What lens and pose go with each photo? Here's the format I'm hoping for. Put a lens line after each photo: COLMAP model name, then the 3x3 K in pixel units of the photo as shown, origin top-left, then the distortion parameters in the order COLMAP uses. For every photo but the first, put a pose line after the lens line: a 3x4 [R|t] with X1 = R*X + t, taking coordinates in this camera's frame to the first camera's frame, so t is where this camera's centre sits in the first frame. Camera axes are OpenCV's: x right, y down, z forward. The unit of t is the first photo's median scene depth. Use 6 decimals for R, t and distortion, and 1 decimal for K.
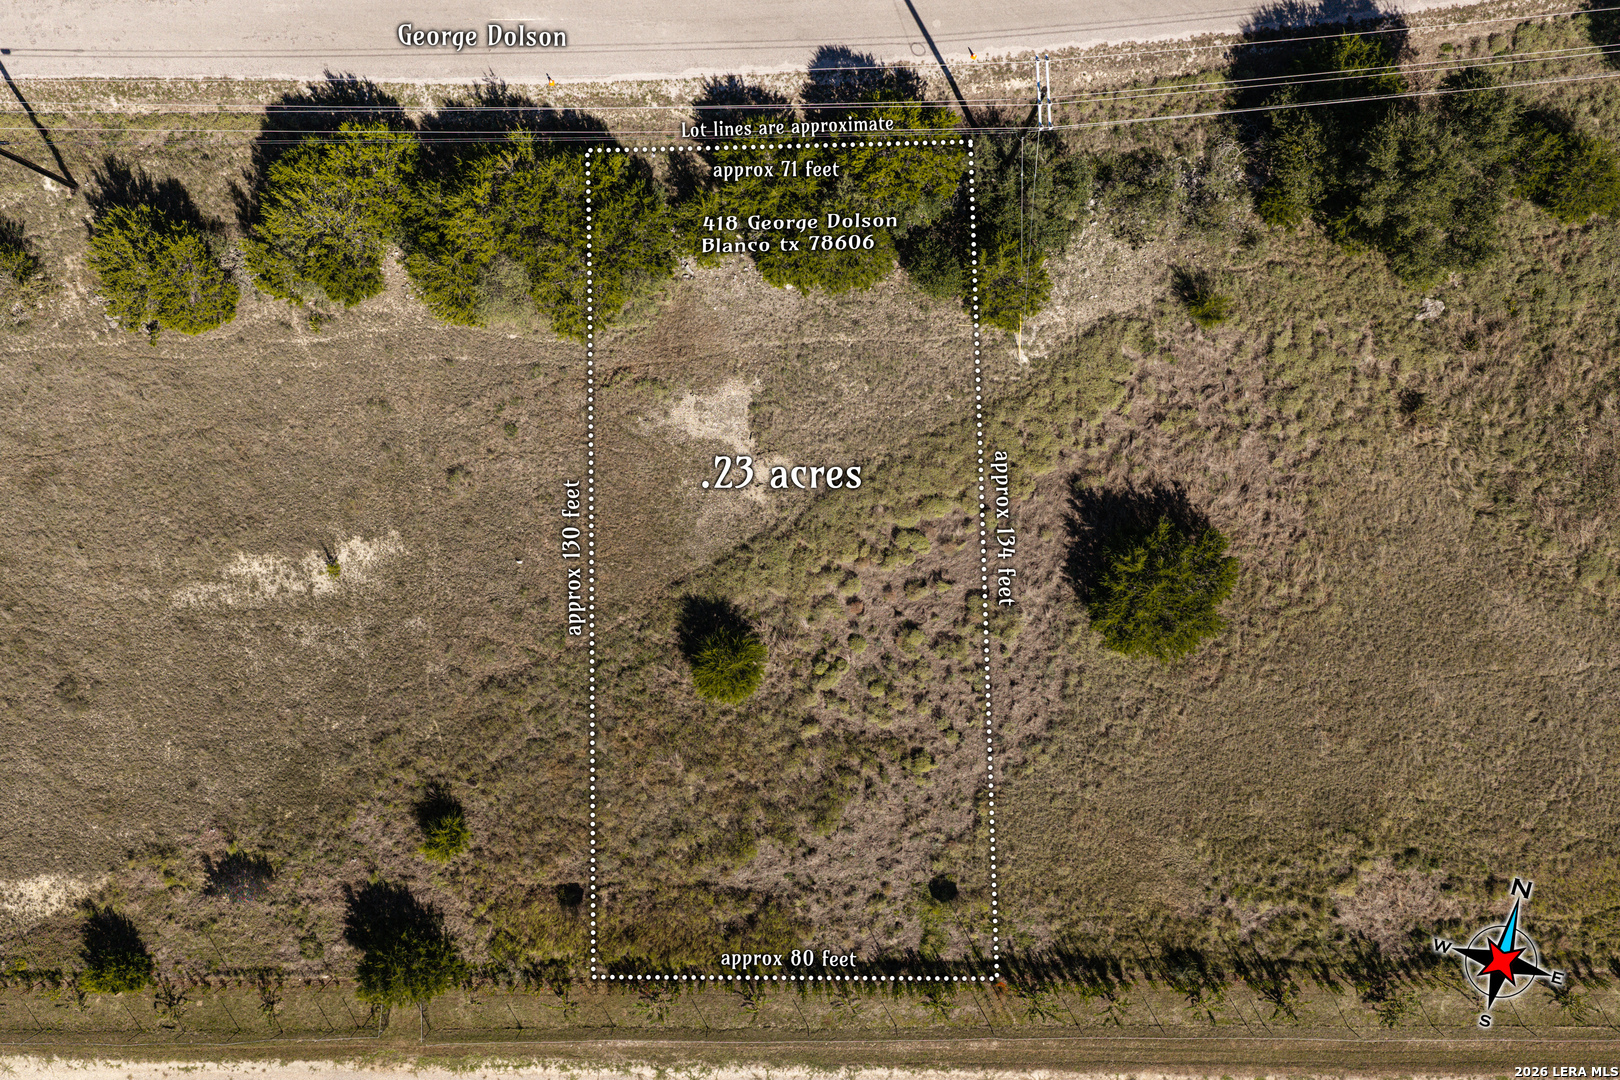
lens RADIAL K [[1345.8, 0, 804.9], [0, 1345.8, 544.0], [0, 0, 1]] dist [0.013035, -0.023605]
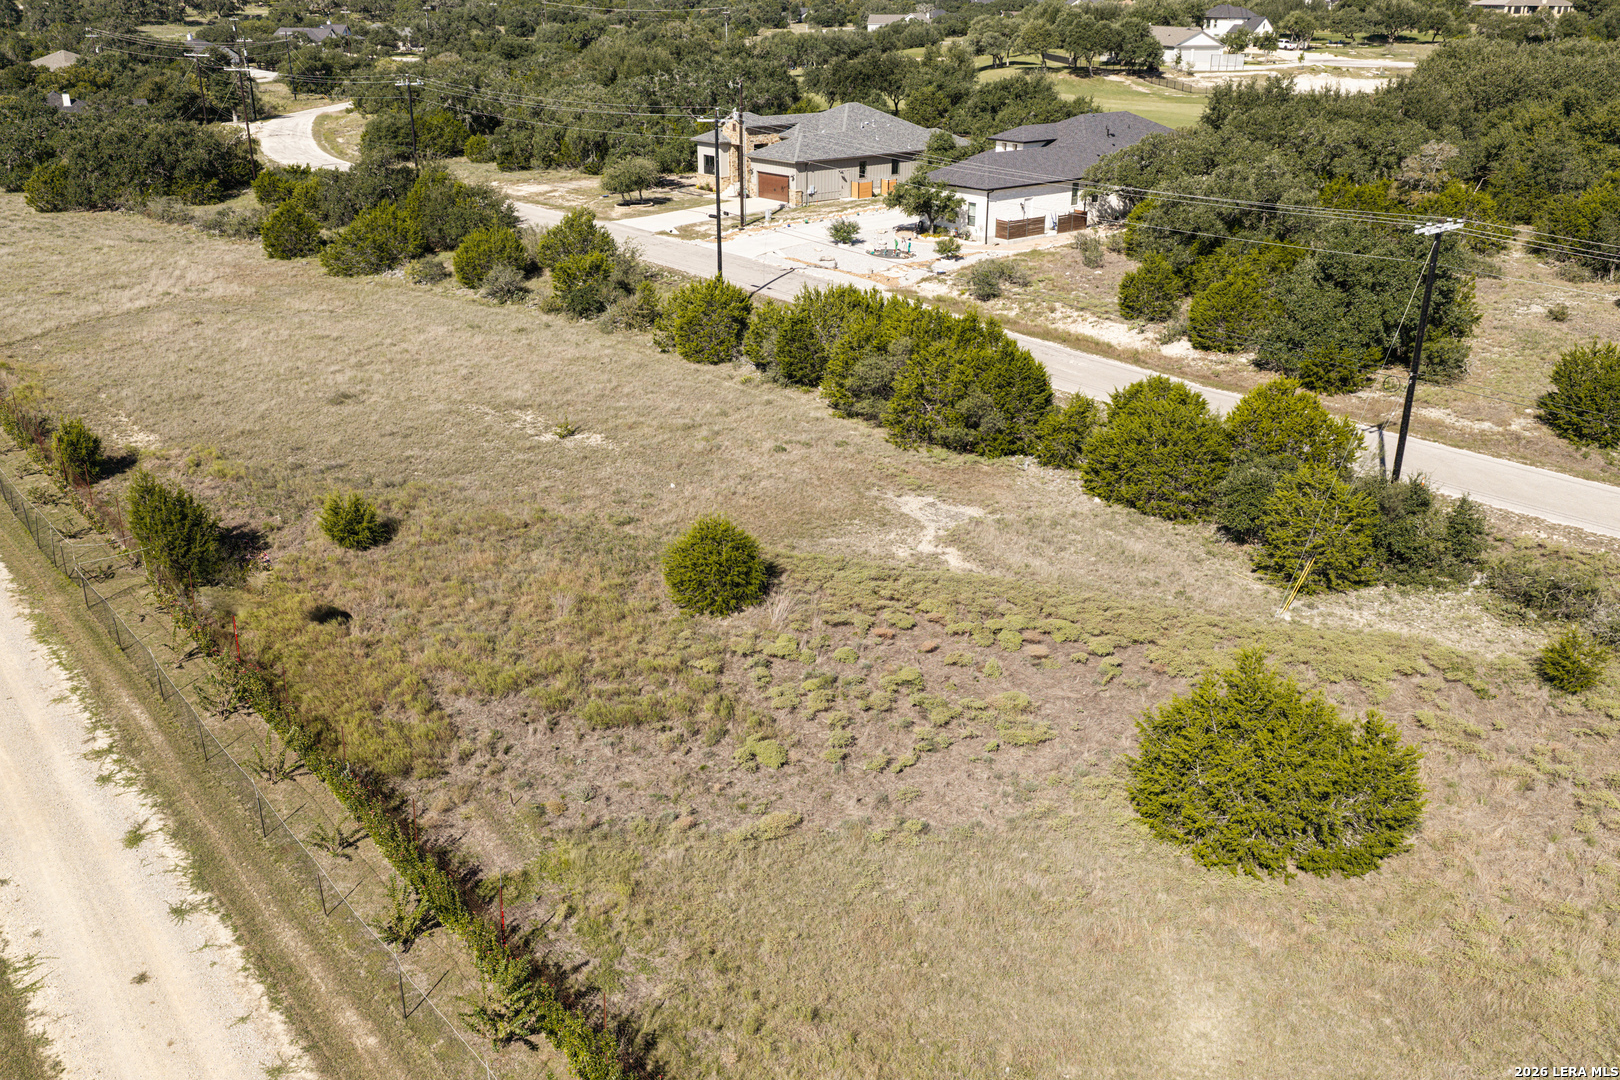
lens RADIAL K [[1345.8, 0, 809.2], [0, 1345.8, 539.2], [0, 0, 1]] dist [0.013035, -0.023605]
pose [[0.637109, 0.291082, -0.713697, 0.514065], [-0.770727, 0.230408, -0.594047, 0.495448], [-0.008475, 0.928538, 0.371140, 0.690873]]
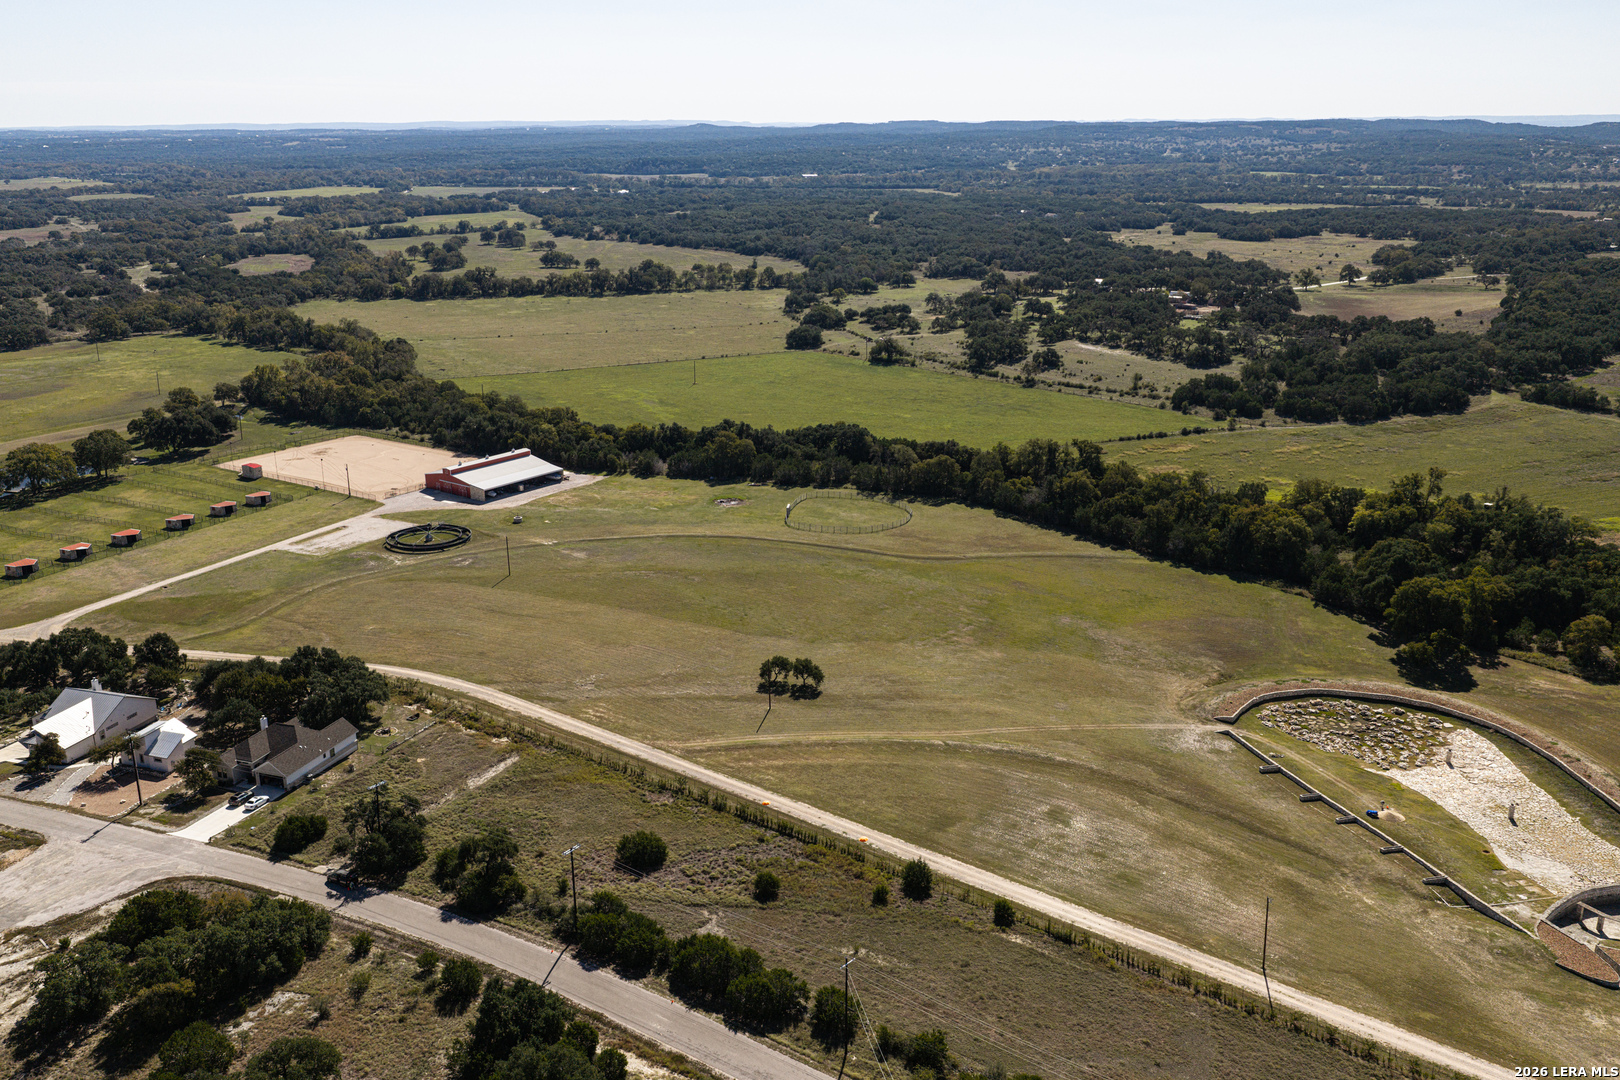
lens RADIAL K [[1345.8, 0, 809.6], [0, 1345.8, 541.0], [0, 0, 1]] dist [0.013035, -0.023605]
pose [[-0.786438, -0.175870, 0.592102, -1.713811], [0.617585, -0.239709, 0.749085, -1.845540], [0.010191, 0.954782, 0.297132, -0.575629]]
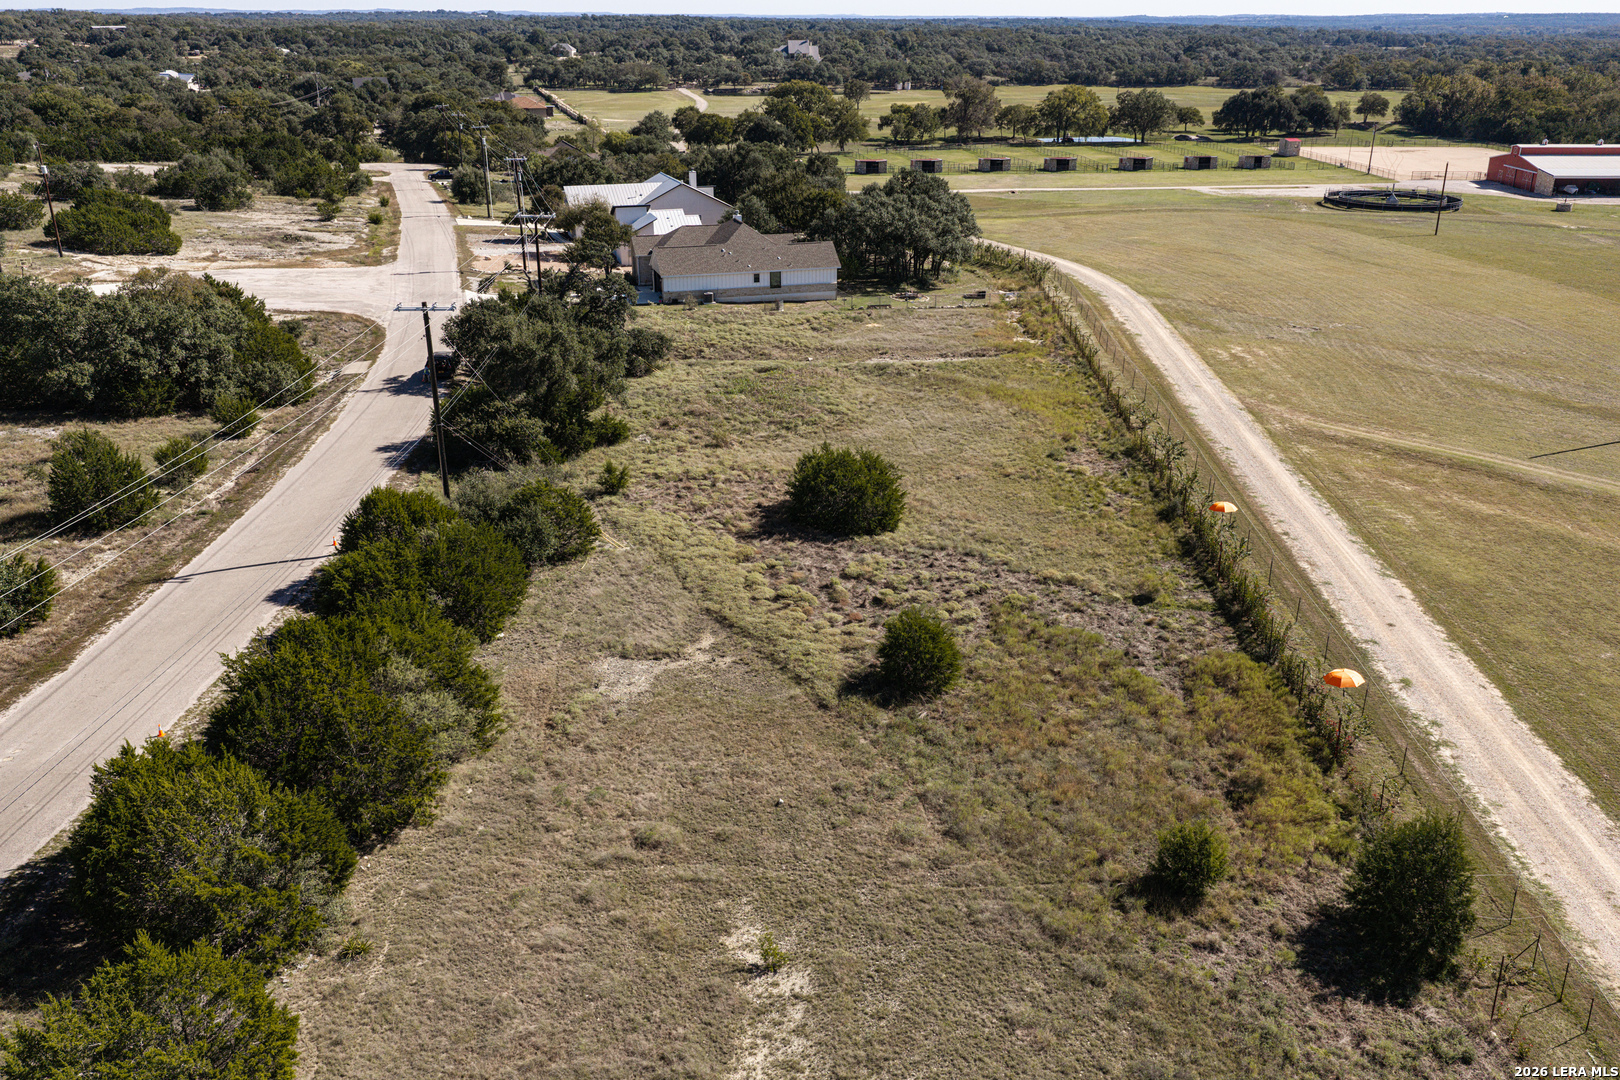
lens RADIAL K [[1345.8, 0, 816.7], [0, 1345.8, 539.5], [0, 0, 1]] dist [0.013035, -0.023605]
pose [[0.046507, -0.362838, 0.930691, -0.827408], [0.998874, 0.008189, -0.046722, 0.064642], [0.009331, 0.931816, 0.362810, 0.608257]]
